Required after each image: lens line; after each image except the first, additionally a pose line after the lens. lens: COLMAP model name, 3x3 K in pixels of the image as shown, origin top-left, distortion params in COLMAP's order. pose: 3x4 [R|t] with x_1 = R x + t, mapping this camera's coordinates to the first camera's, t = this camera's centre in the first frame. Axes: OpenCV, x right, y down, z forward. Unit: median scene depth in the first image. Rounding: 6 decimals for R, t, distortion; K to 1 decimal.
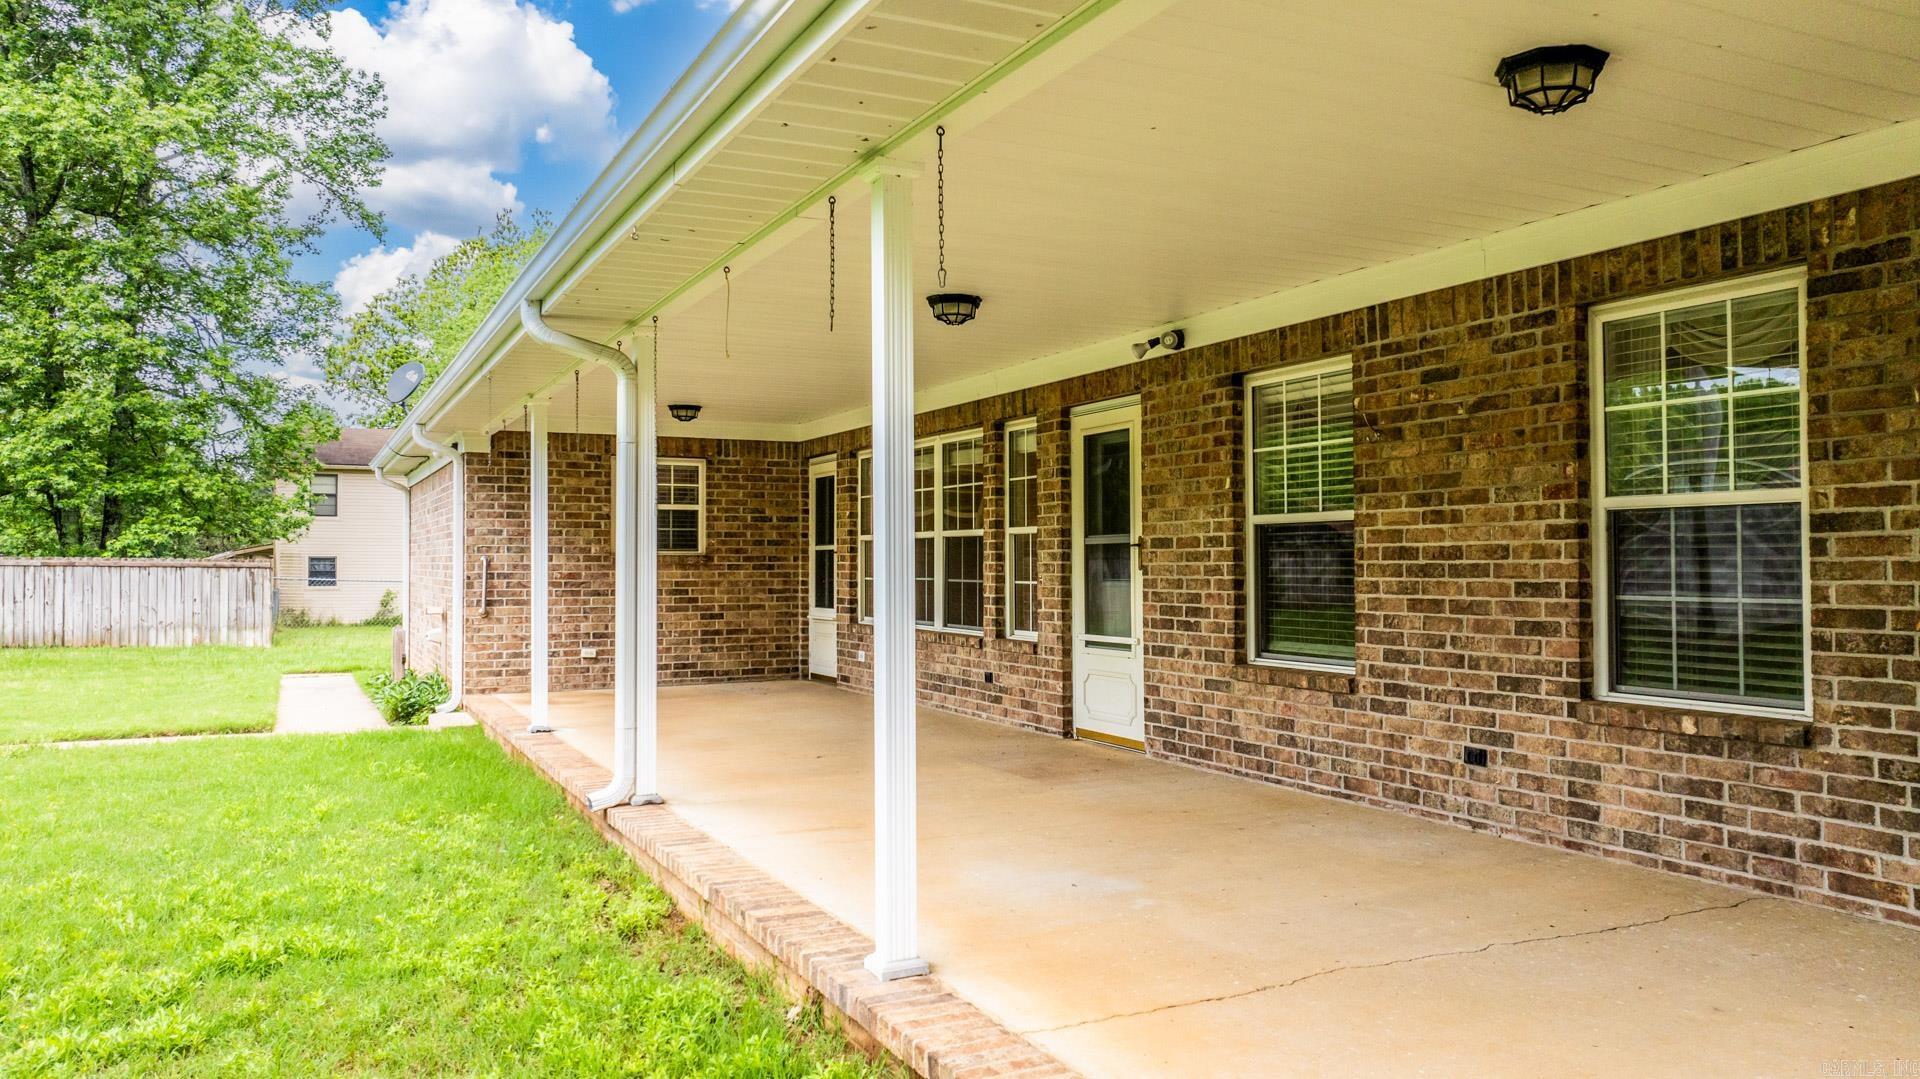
lens RADIAL K [[1350.2, 0, 958.7], [0, 1350.2, 541.7], [0, 0, 1]] dist [-0.026922, 0.010630]
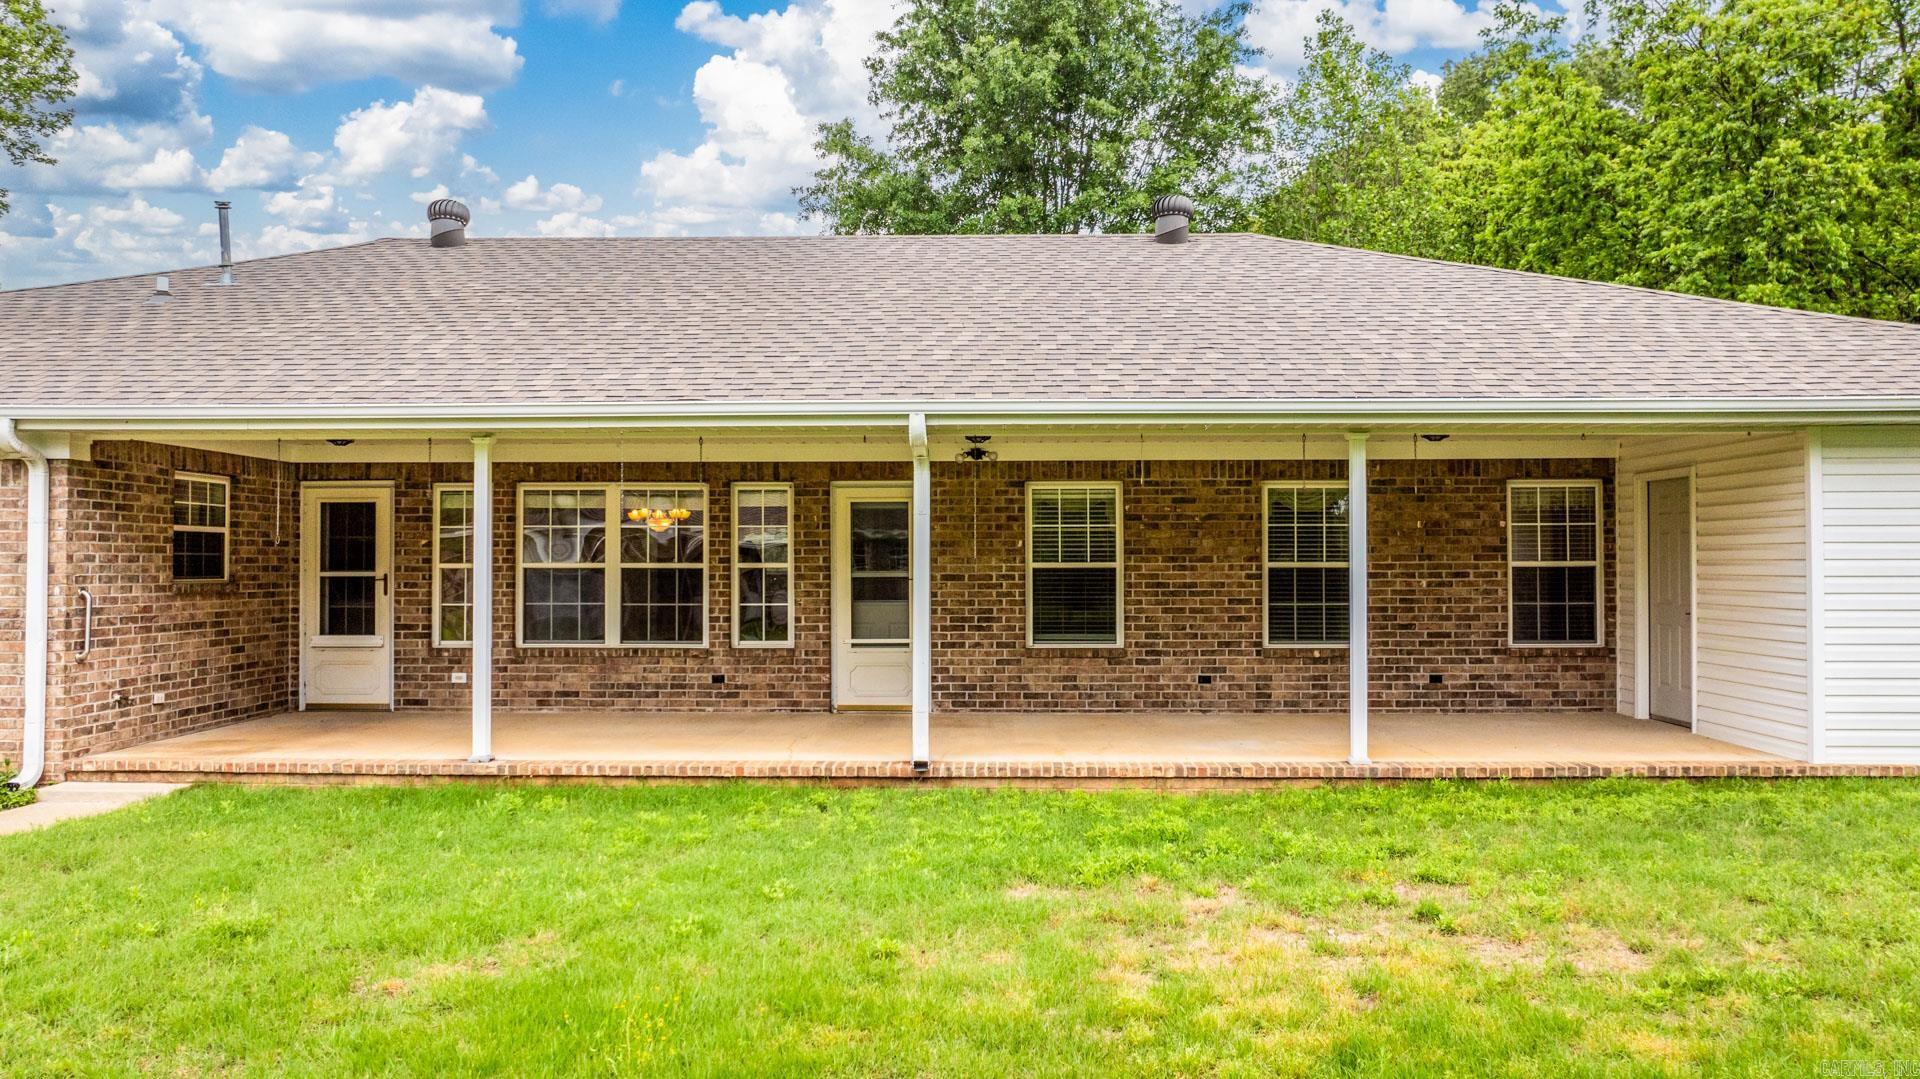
lens RADIAL K [[1350.2, 0, 958.1], [0, 1350.2, 537.4], [0, 0, 1]] dist [-0.026922, 0.010630]
pose [[0.477465, 0.019854, 0.878427, -1.388771], [-0.013147, 0.999794, -0.015451, -0.024372], [-0.878553, -0.004172, 0.477627, 0.254015]]
